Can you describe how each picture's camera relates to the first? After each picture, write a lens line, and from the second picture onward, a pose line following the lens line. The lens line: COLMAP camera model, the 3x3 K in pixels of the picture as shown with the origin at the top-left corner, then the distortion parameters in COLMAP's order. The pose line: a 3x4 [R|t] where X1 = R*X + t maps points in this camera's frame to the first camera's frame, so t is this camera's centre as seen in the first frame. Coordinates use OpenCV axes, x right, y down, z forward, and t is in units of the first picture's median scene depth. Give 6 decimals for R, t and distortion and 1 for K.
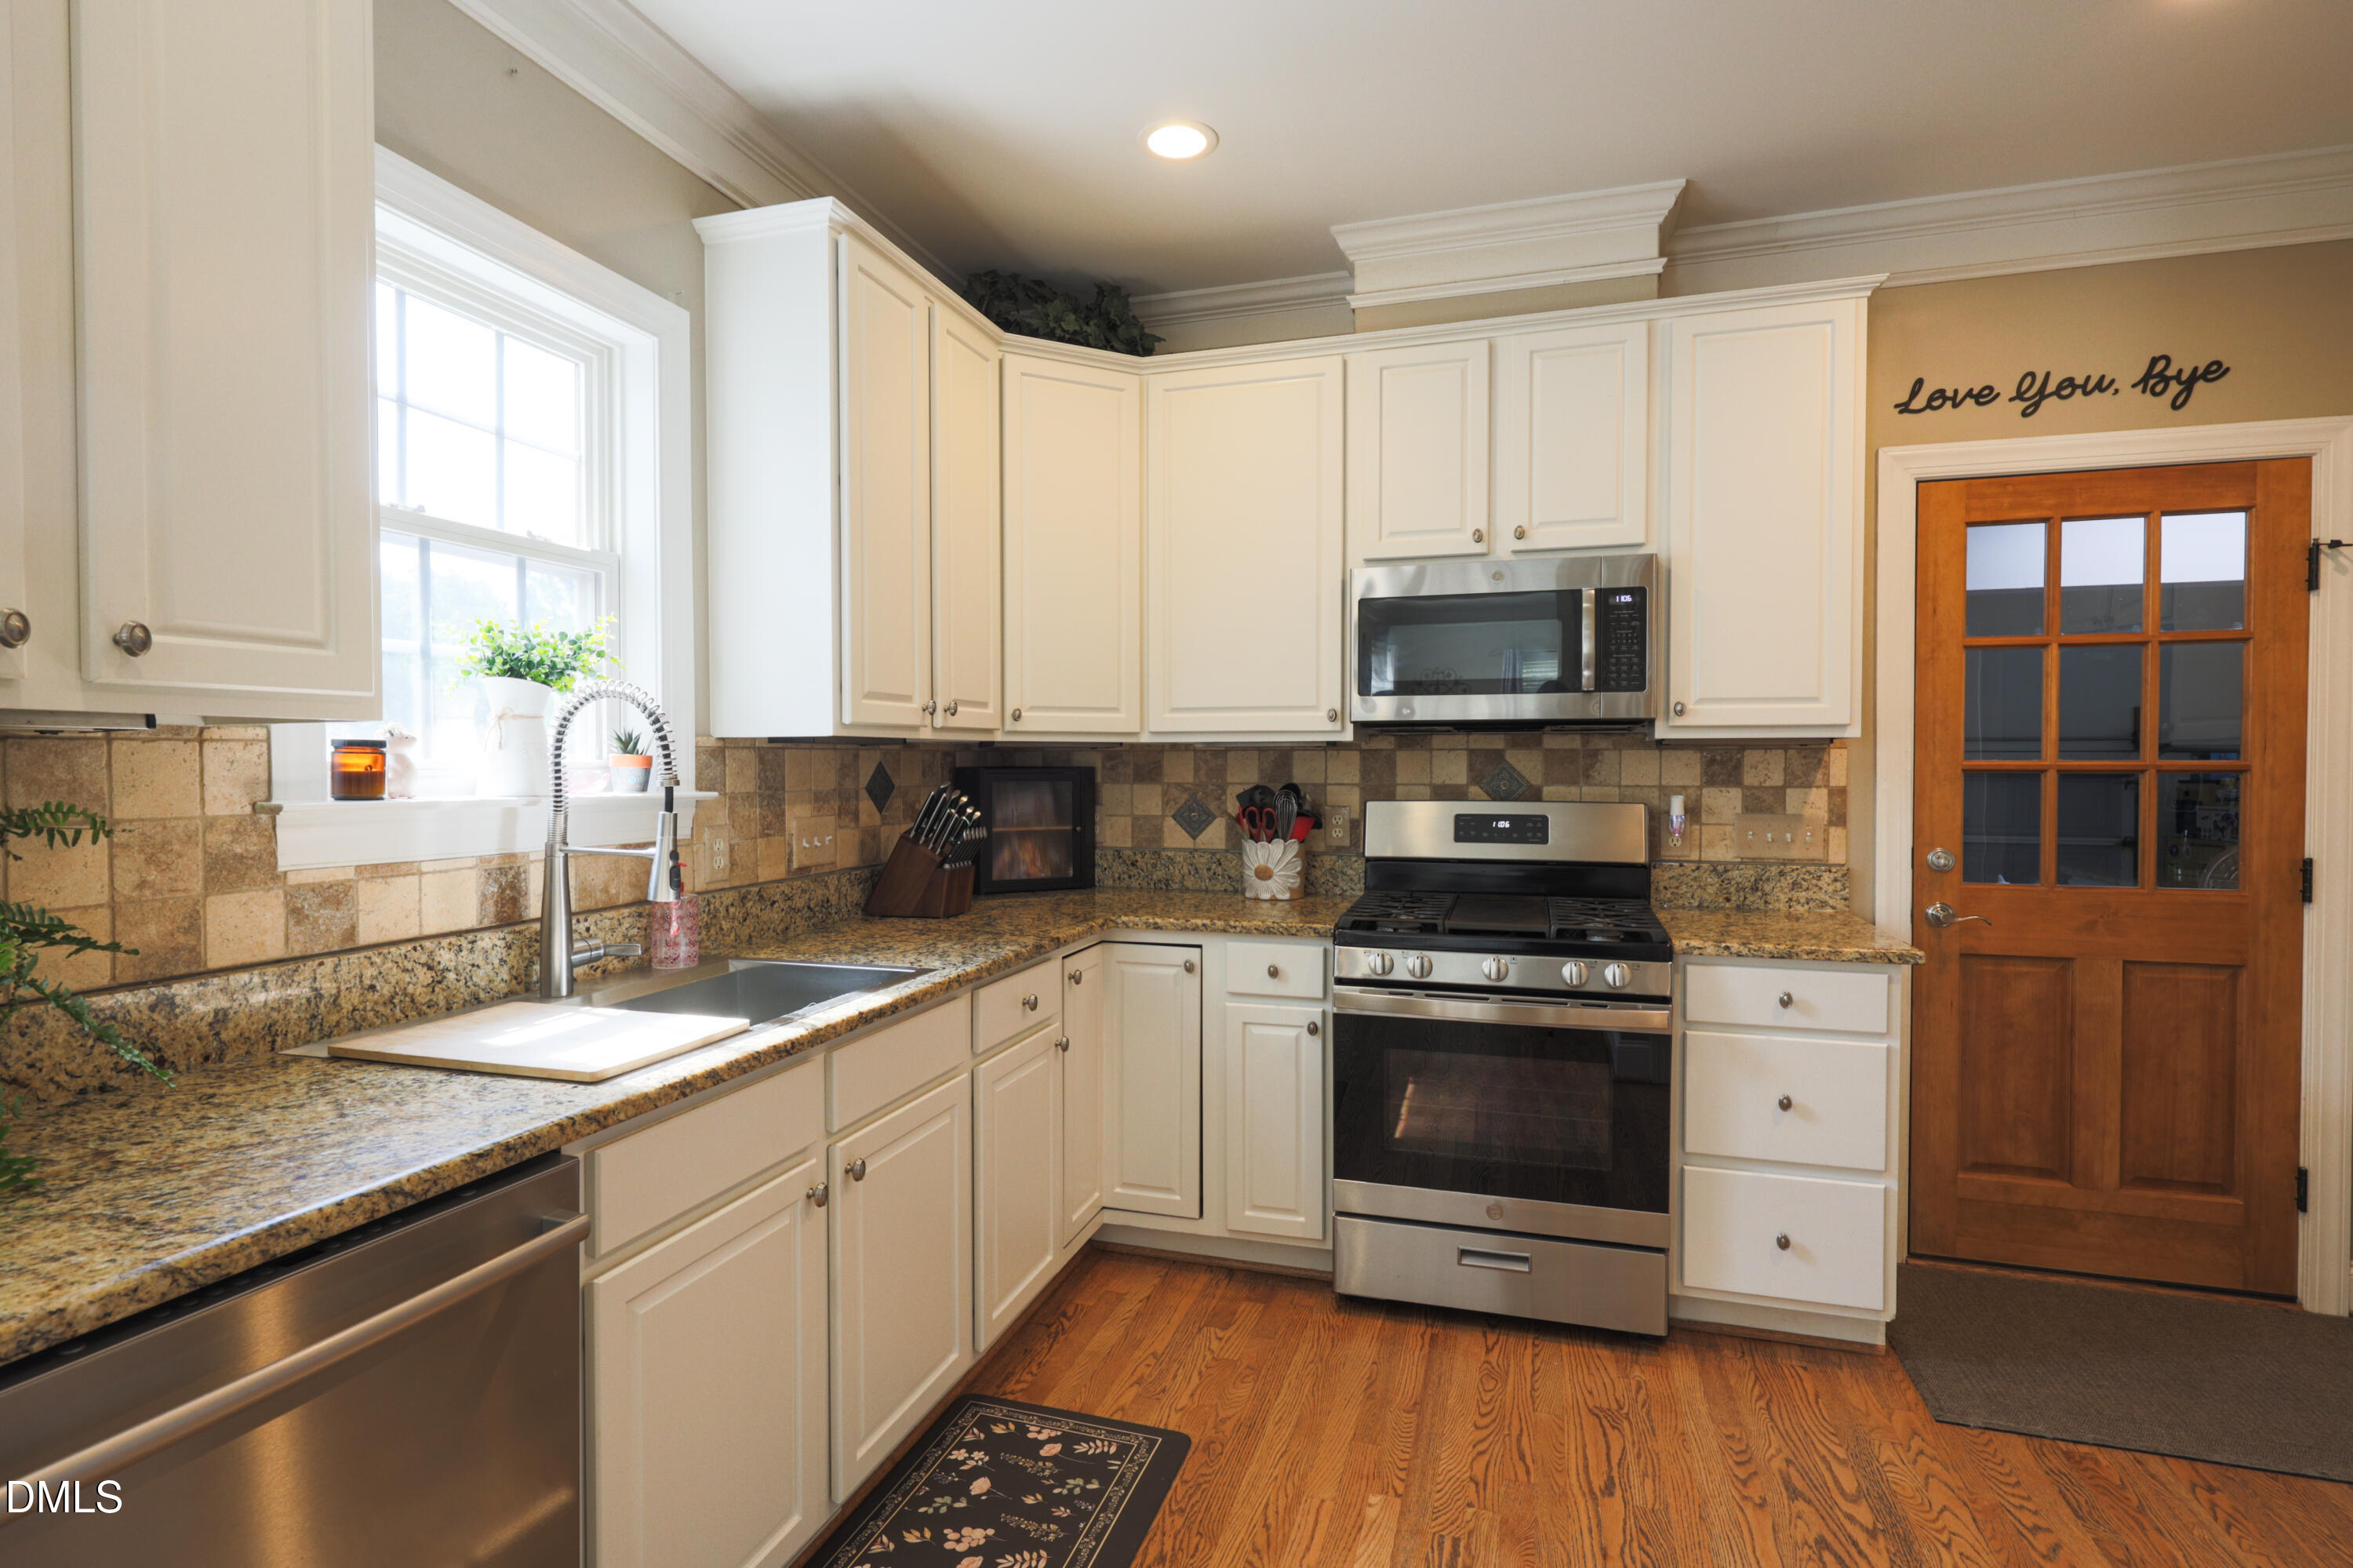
lens RADIAL K [[1158.5, 0, 1171.4], [0, 1158.5, 778.8], [0, 0, 1]] dist [0.000144, 0.000466]
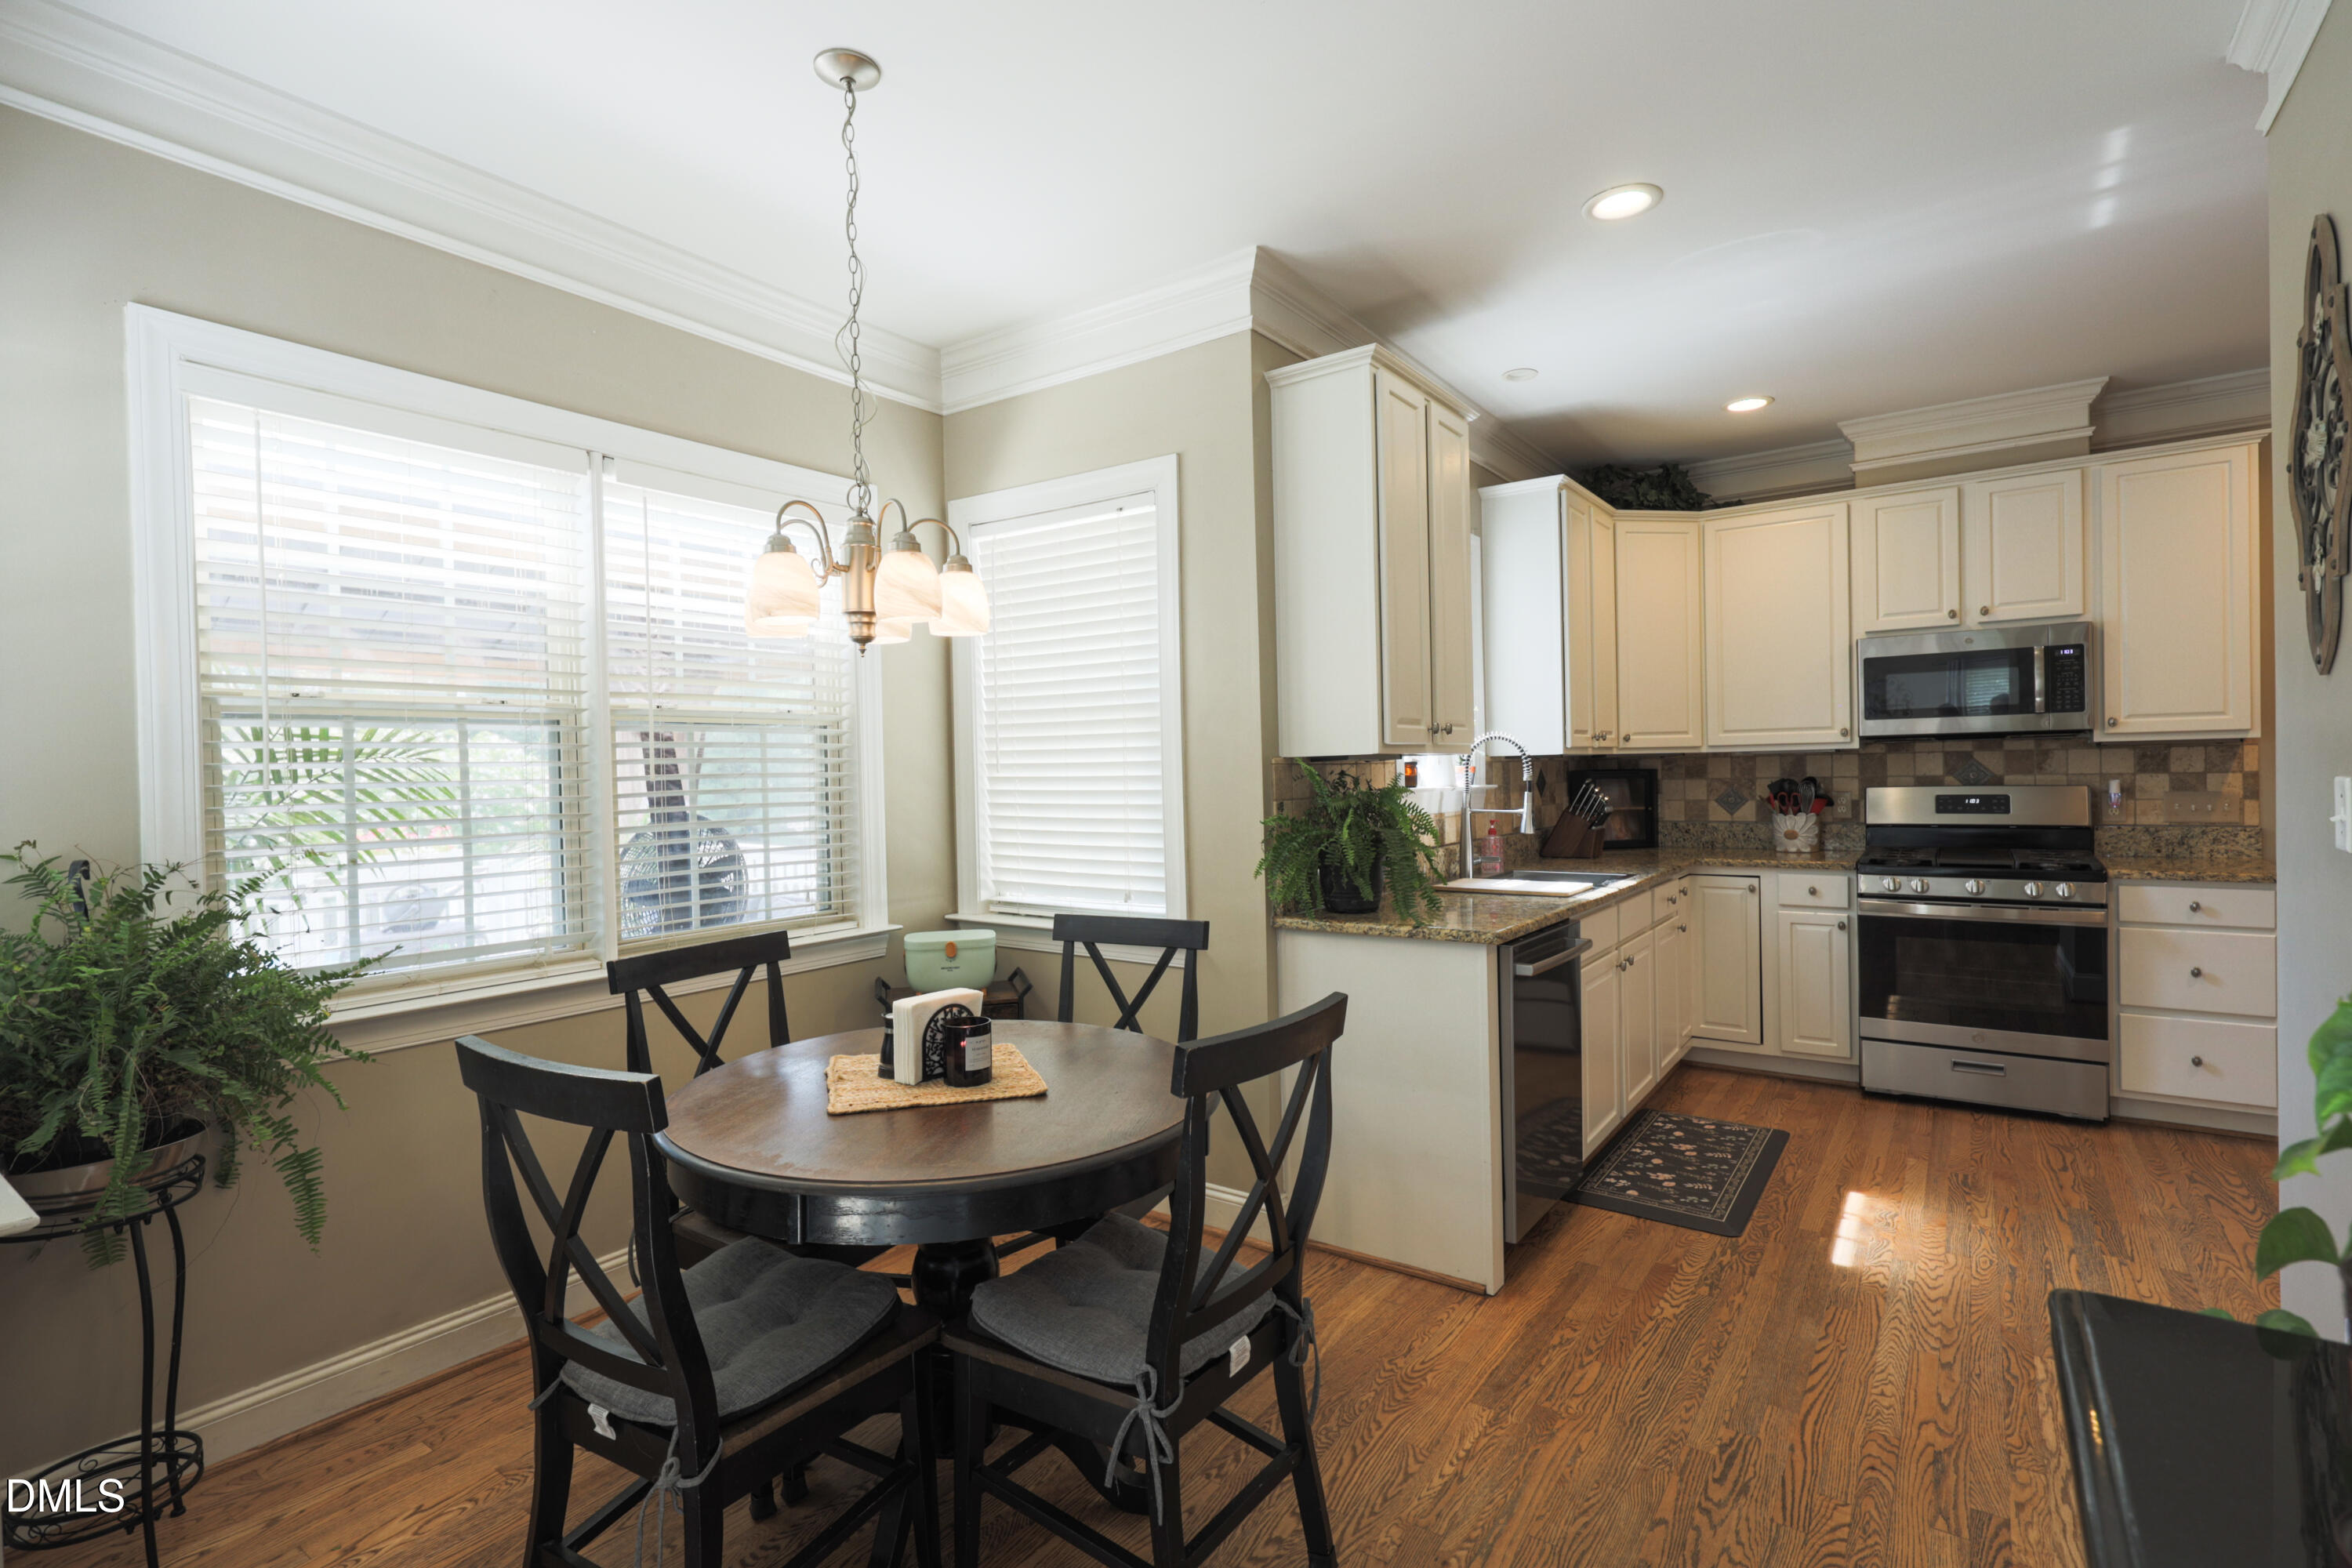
lens RADIAL K [[1157.9, 0, 1126.2], [0, 1157.9, 780.9], [0, 0, 1]] dist [0.000144, 0.000466]
pose [[0.947985, -0.017272, -0.317846, -0.304419], [0.015463, 0.999847, -0.008214, 0.009058], [0.317939, 0.002872, 0.948107, -0.846810]]
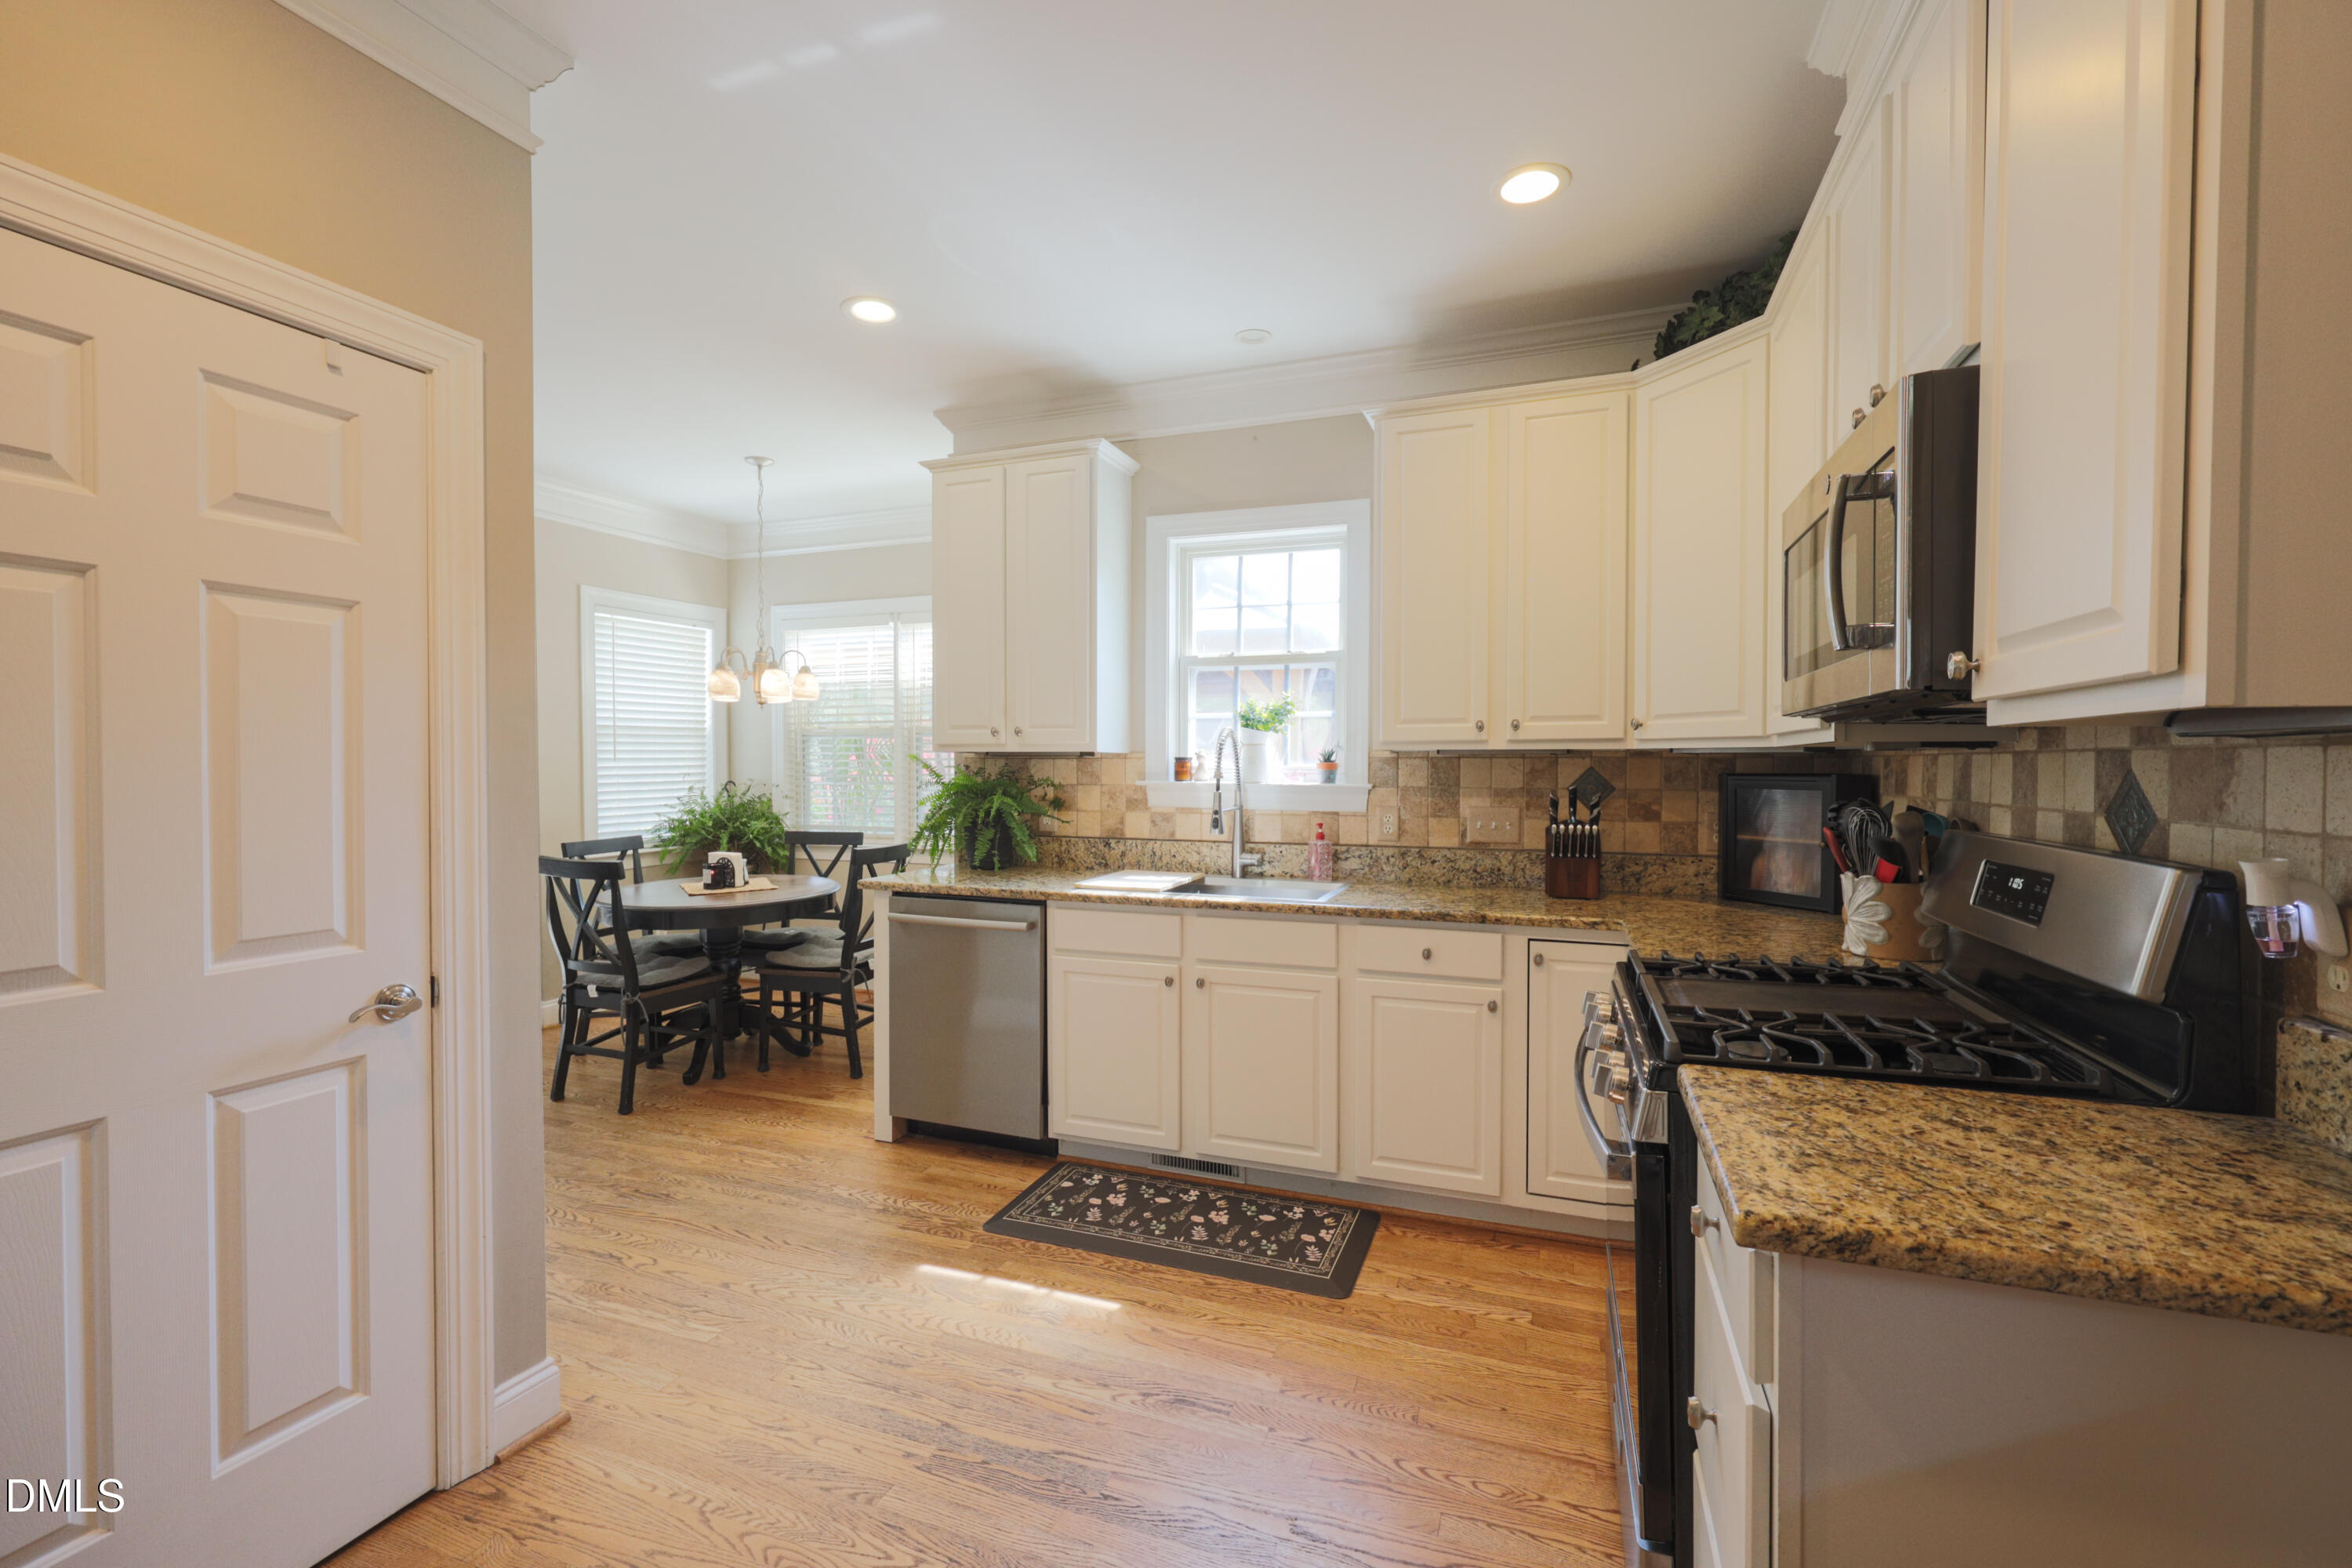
lens RADIAL K [[998.8, 0, 1157.7], [0, 998.8, 774.9], [0, 0, 1]] dist [-0.002244, 0.000115]
pose [[-0.081373, 0.011923, -0.996612, 0.885127], [-0.016564, 0.999774, 0.013314, -0.014079], [0.996546, 0.017591, -0.081157, 0.689076]]
